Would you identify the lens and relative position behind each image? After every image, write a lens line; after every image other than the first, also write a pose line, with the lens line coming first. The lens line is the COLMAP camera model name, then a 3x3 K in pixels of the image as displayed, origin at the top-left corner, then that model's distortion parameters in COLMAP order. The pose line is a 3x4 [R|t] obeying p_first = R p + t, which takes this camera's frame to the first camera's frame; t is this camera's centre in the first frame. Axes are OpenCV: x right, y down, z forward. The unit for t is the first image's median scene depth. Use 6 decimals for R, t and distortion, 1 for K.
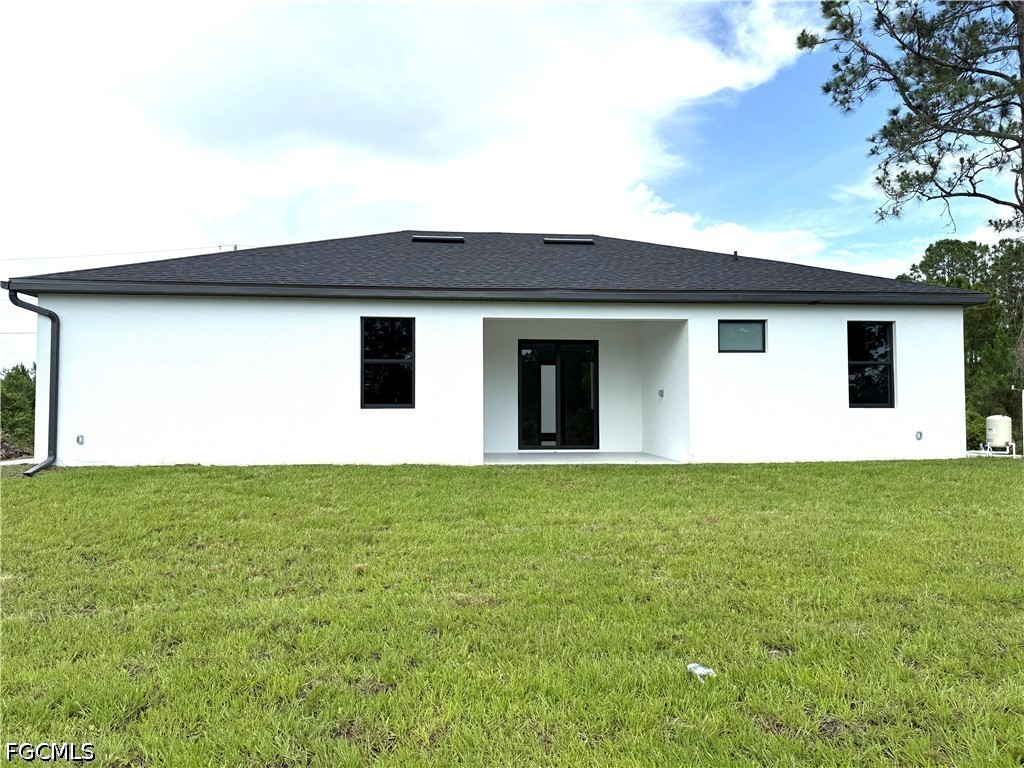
lens RADIAL K [[700.1, 0, 512.0], [0, 700.1, 384.0], [0, 0, 1]] dist [0.016792, -0.002839]
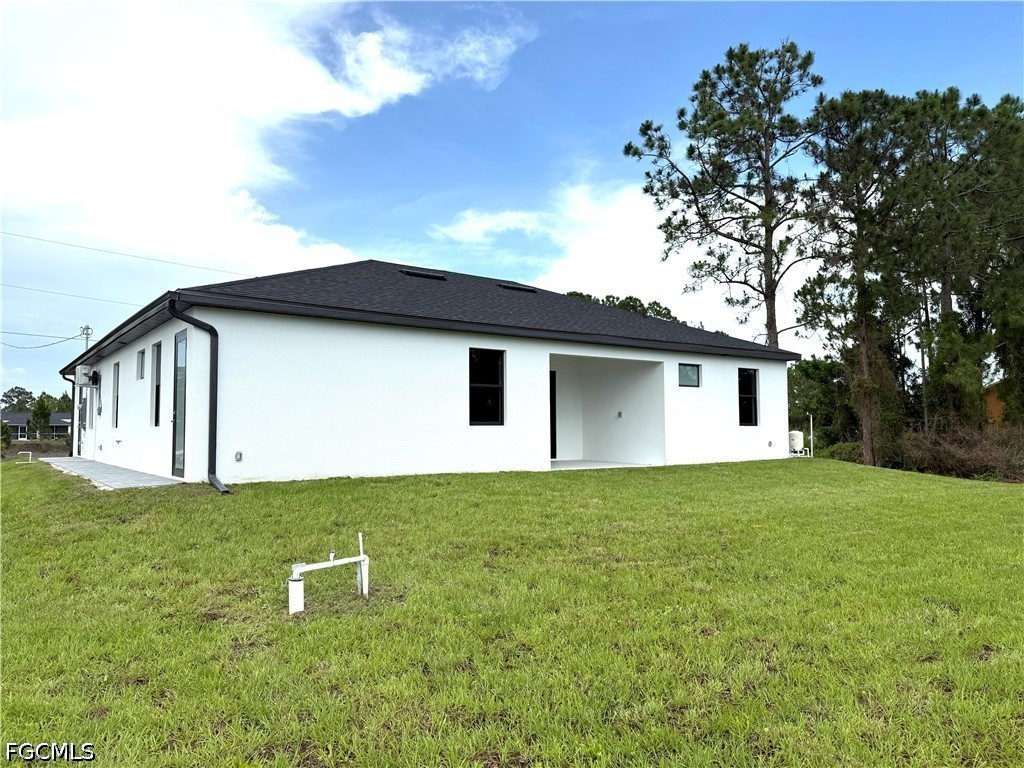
lens RADIAL K [[701.9, 0, 512.0], [0, 701.9, 384.0], [0, 0, 1]] dist [0.053982, -0.001268]
pose [[0.861389, 0.031585, 0.506962, -0.700842], [-0.019405, 0.999383, -0.029292, -0.001300], [-0.507574, 0.015394, 0.861470, -0.051525]]
